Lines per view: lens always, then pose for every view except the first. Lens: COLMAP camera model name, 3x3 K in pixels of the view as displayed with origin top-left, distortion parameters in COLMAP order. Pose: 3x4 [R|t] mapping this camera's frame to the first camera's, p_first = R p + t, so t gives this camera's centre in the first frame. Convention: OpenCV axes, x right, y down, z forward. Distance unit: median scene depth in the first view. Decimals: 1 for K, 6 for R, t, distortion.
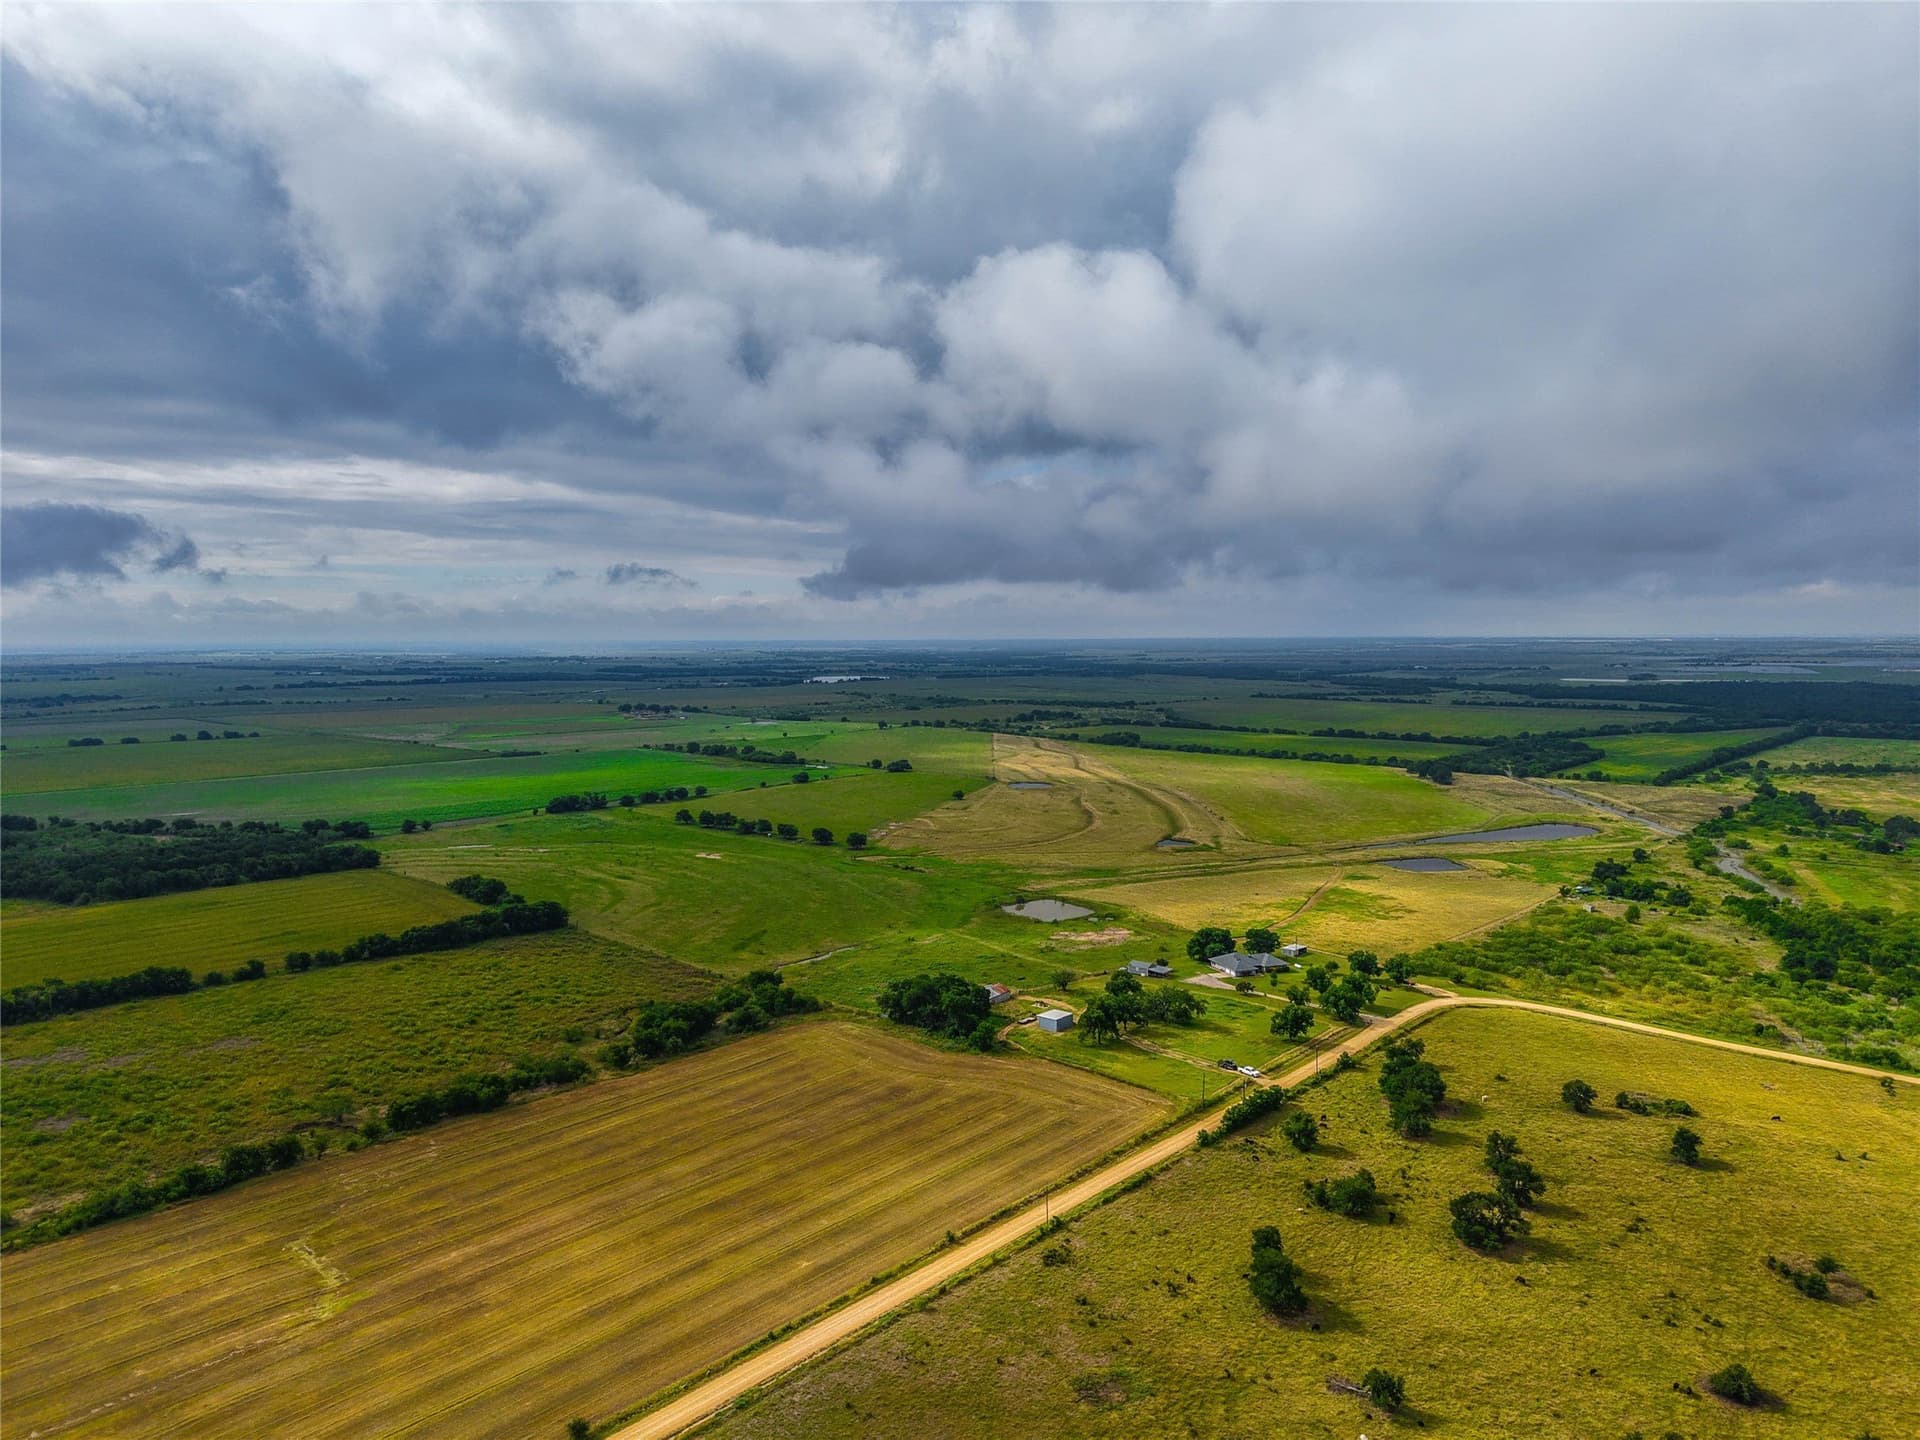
lens RADIAL K [[1234.0, 0, 961.9], [0, 1234.0, 644.3], [0, 0, 1]] dist [0.005941, -0.004072]
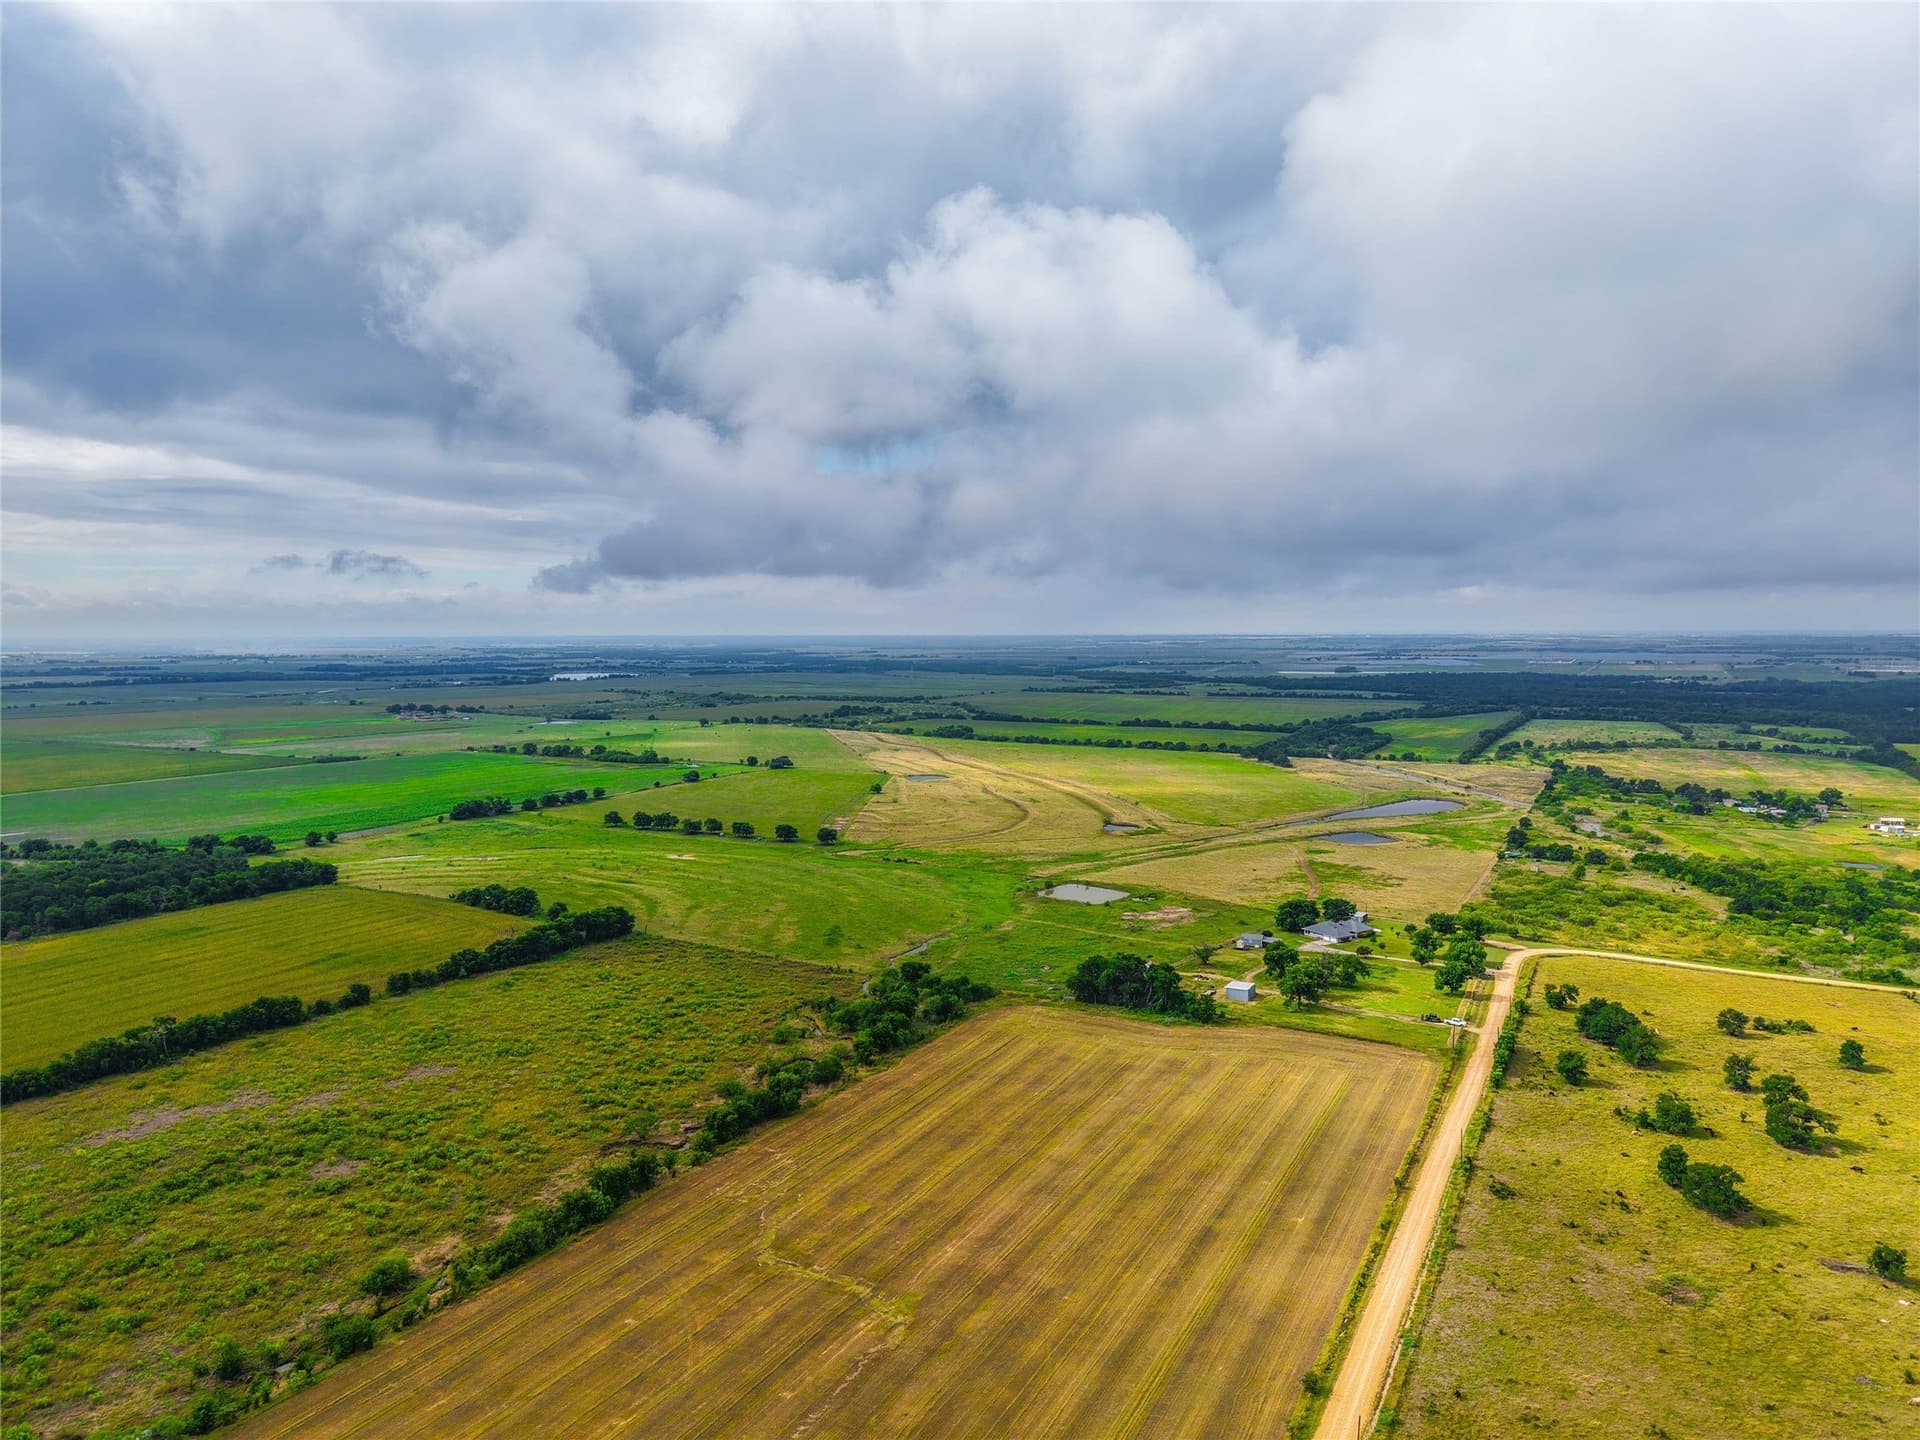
lens RADIAL K [[1232.5, 0, 957.6], [0, 1232.5, 754.1], [0, 0, 1]] dist [0.004387, 0.000497]
pose [[0.975268, -0.021656, 0.219962, -0.189141], [0.001475, 0.995804, 0.091503, 0.003922], [-0.221021, -0.088915, 0.971207, 0.025595]]
